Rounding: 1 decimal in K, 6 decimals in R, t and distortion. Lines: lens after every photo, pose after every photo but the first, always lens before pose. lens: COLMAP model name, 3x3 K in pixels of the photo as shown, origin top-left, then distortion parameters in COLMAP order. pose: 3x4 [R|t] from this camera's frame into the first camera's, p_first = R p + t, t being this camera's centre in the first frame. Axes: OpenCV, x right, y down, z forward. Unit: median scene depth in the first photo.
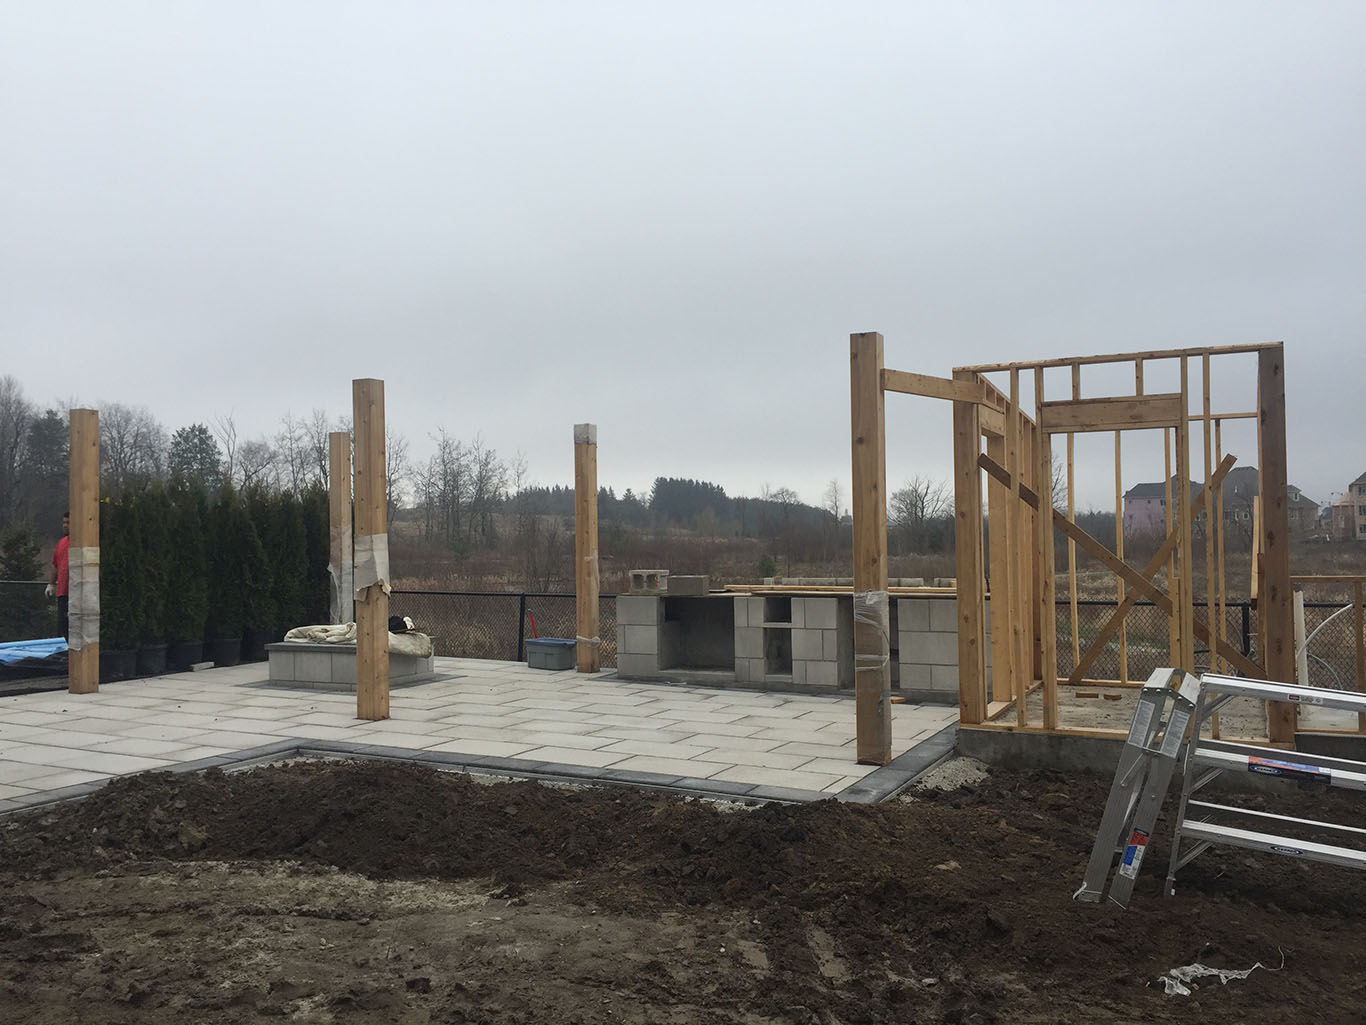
lens RADIAL K [[1149.0, 0, 686.8], [0, 1149.0, 512.0], [0, 0, 1]] dist [0.043776, -0.025326]
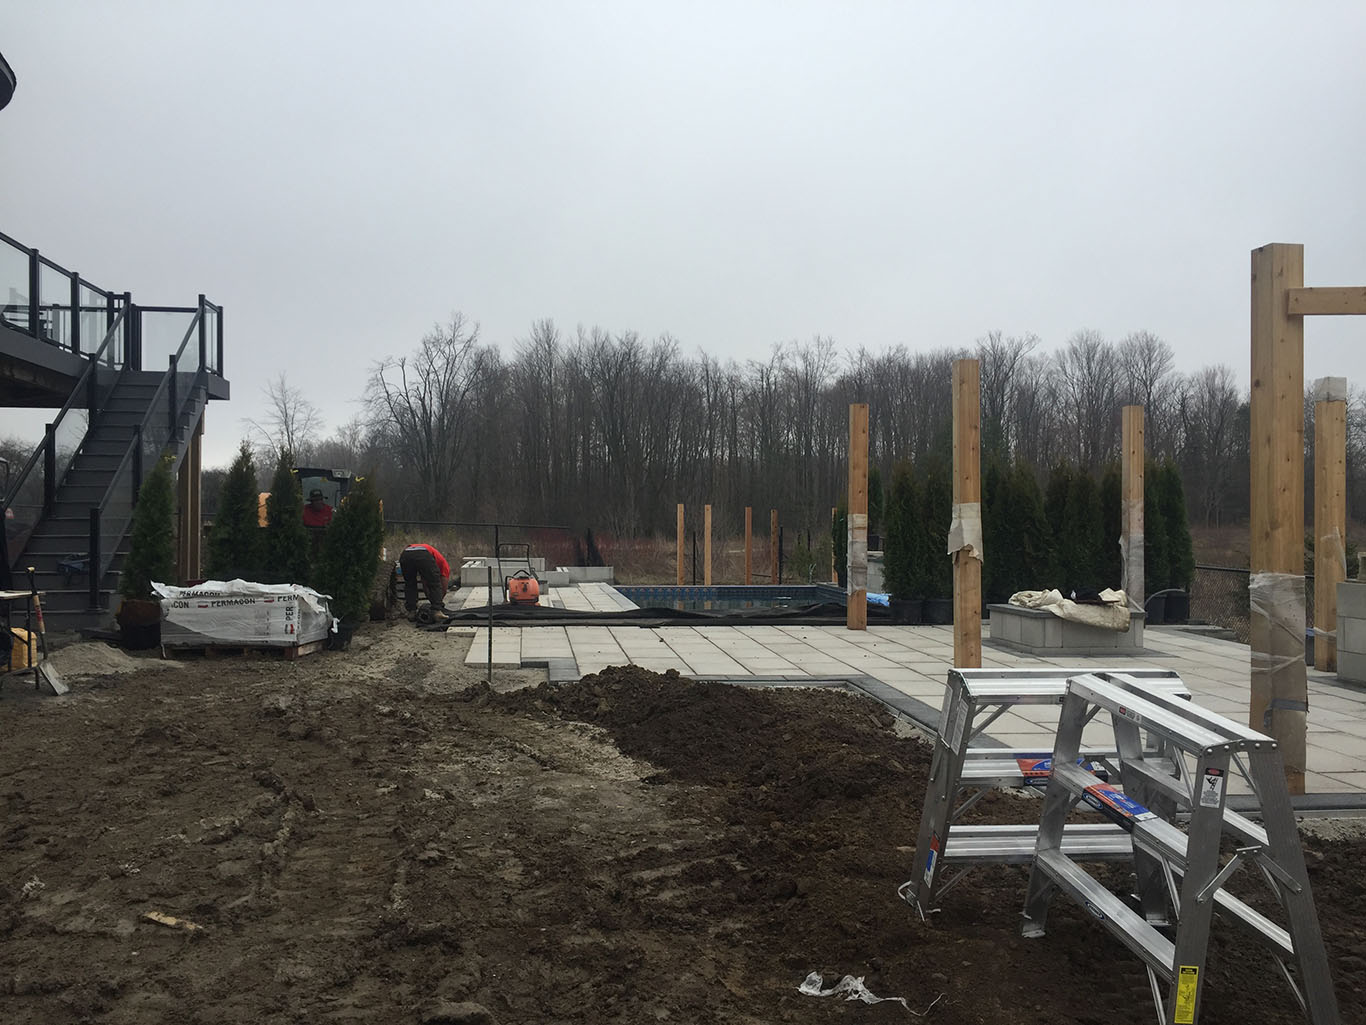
lens RADIAL K [[1149.0, 0, 688.0], [0, 1149.0, 511.3], [0, 0, 1]] dist [0.043776, -0.025326]
pose [[0.565691, 0.011068, -0.824543, 0.581490], [0.001520, 0.999894, 0.014465, 0.013875], [0.824616, -0.009436, 0.565614, 0.217125]]
